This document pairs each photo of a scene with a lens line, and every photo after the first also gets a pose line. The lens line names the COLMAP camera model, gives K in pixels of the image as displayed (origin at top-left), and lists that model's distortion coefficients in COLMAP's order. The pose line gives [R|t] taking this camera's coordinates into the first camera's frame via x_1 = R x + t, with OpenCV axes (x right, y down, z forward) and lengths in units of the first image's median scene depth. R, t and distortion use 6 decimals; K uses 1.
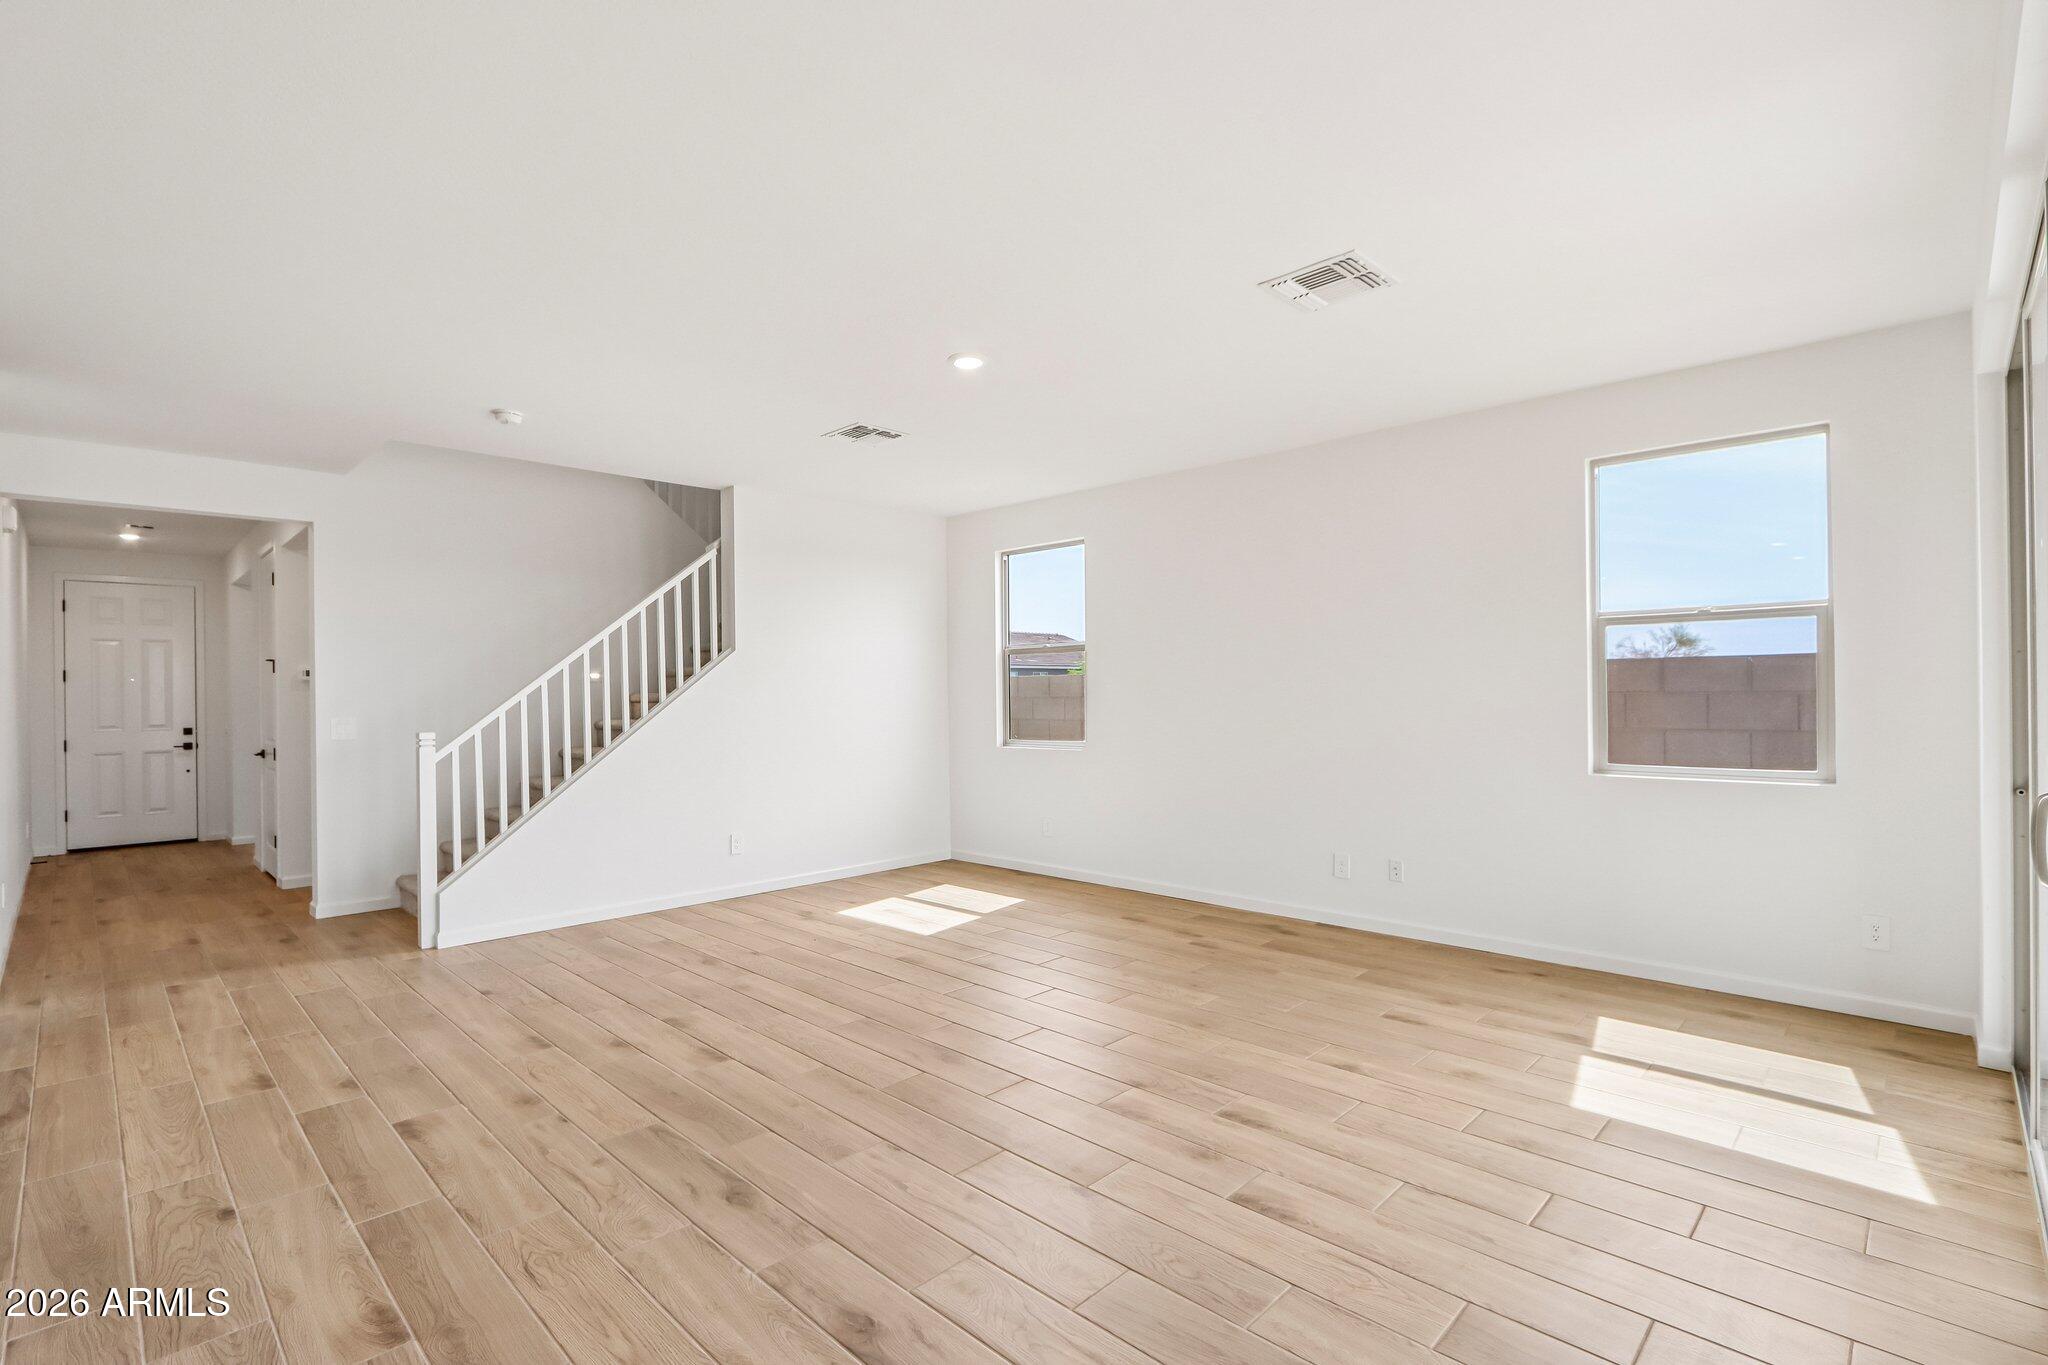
lens RADIAL K [[943.5, 0, 1021.6], [0, 943.5, 697.1], [0, 0, 1]] dist [-0.012353, 0.000024]
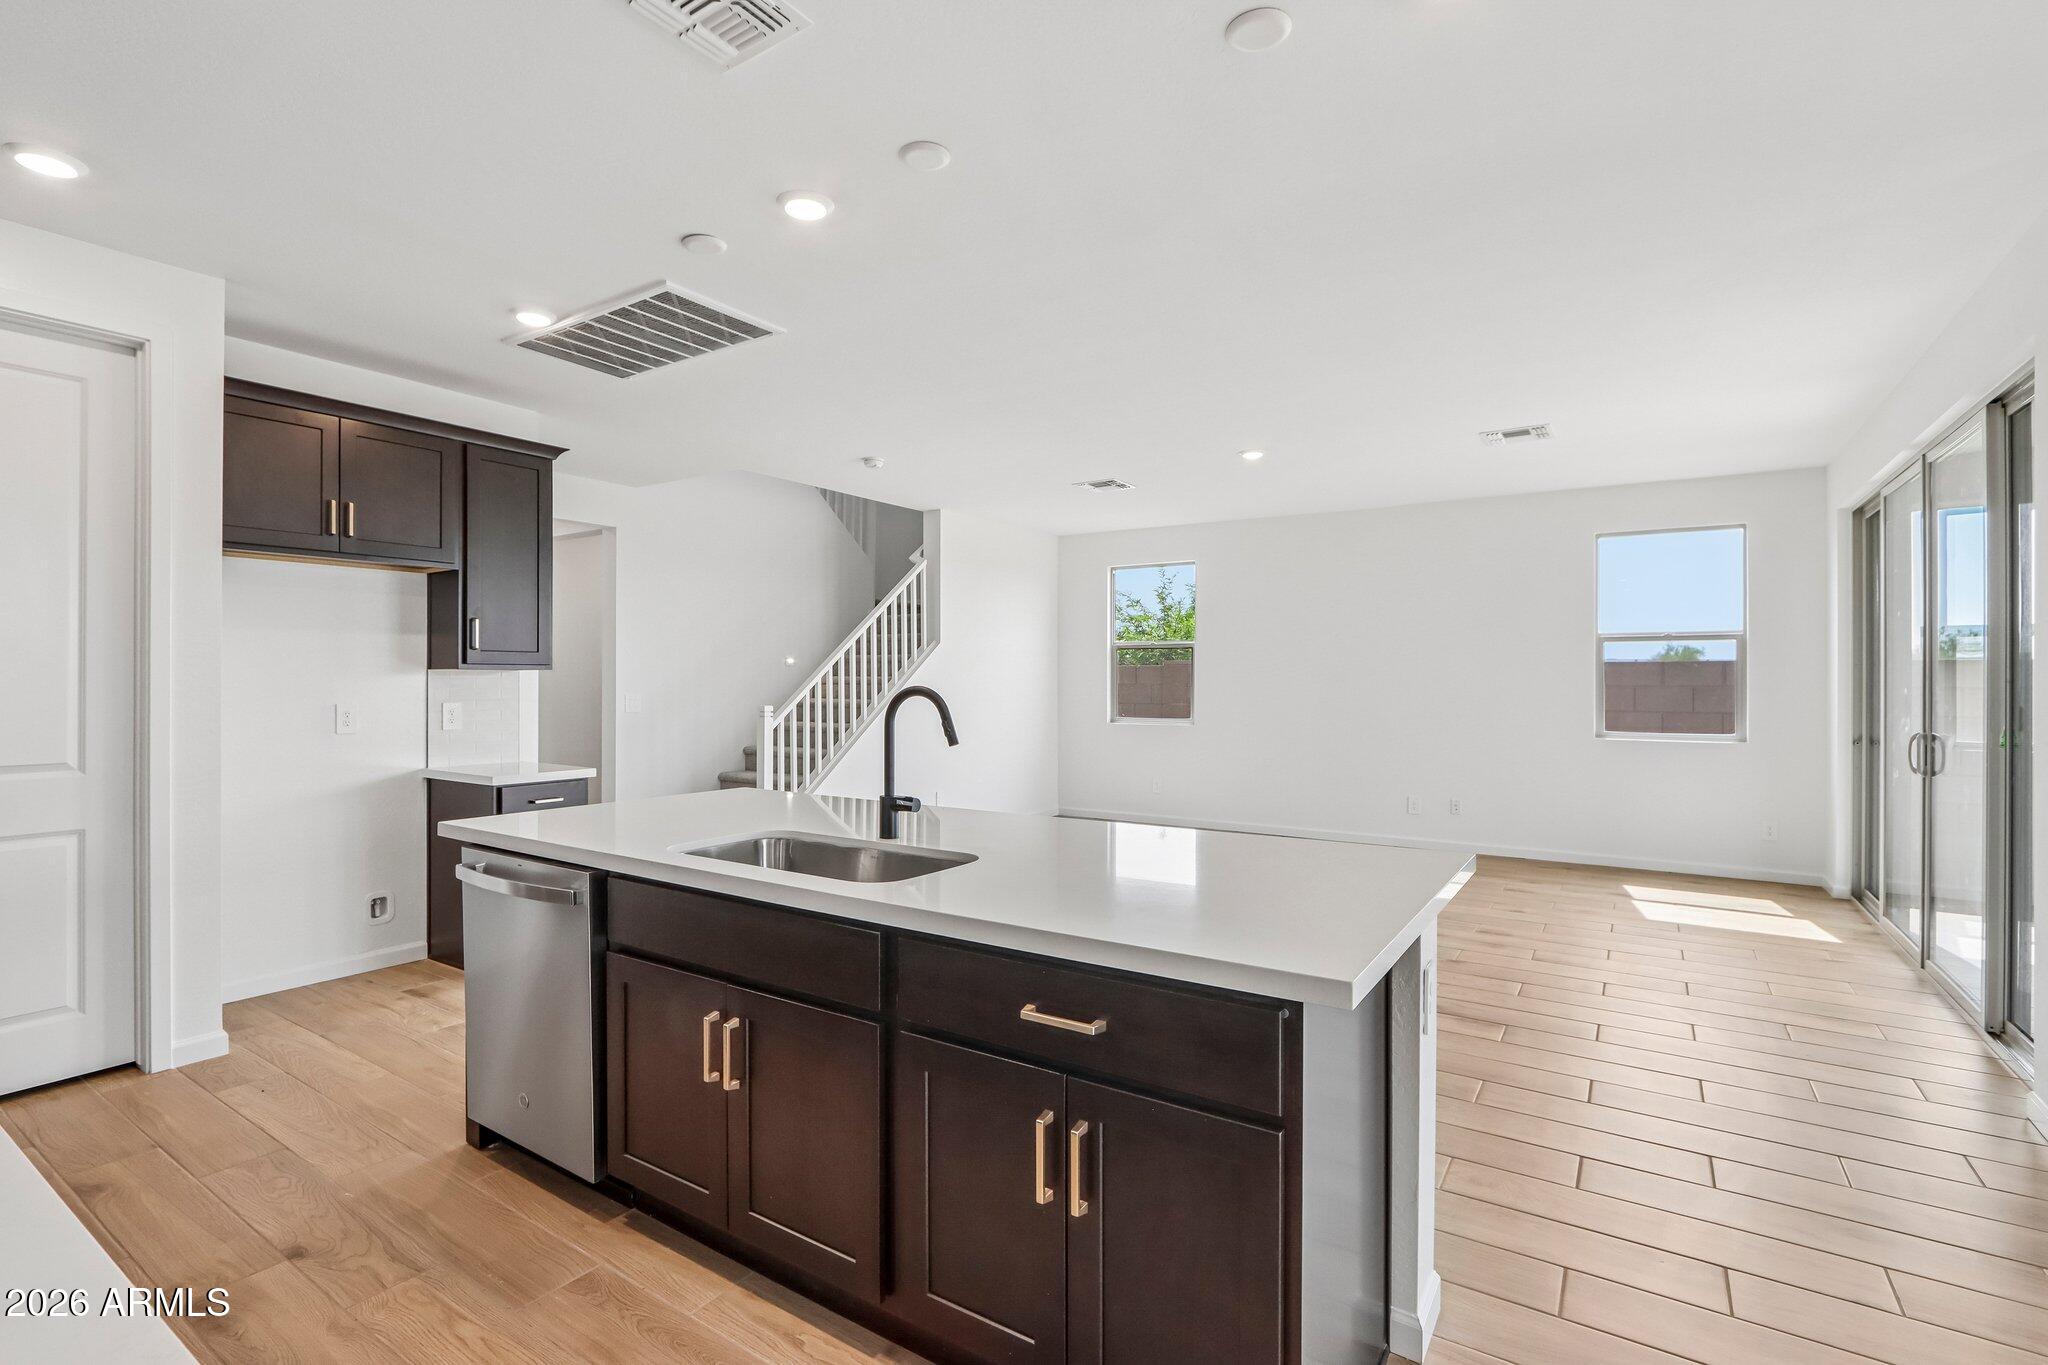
lens RADIAL K [[952.2, 0, 1024.0], [0, 952.2, 682.5], [0, 0, 1]] dist [-0.010050, 0.000148]
pose [[0.981539, 0.013453, 0.190788, -0.612832], [-0.012277, 0.999898, -0.007347, 0.014068], [-0.190867, 0.004869, 0.981604, -0.348360]]
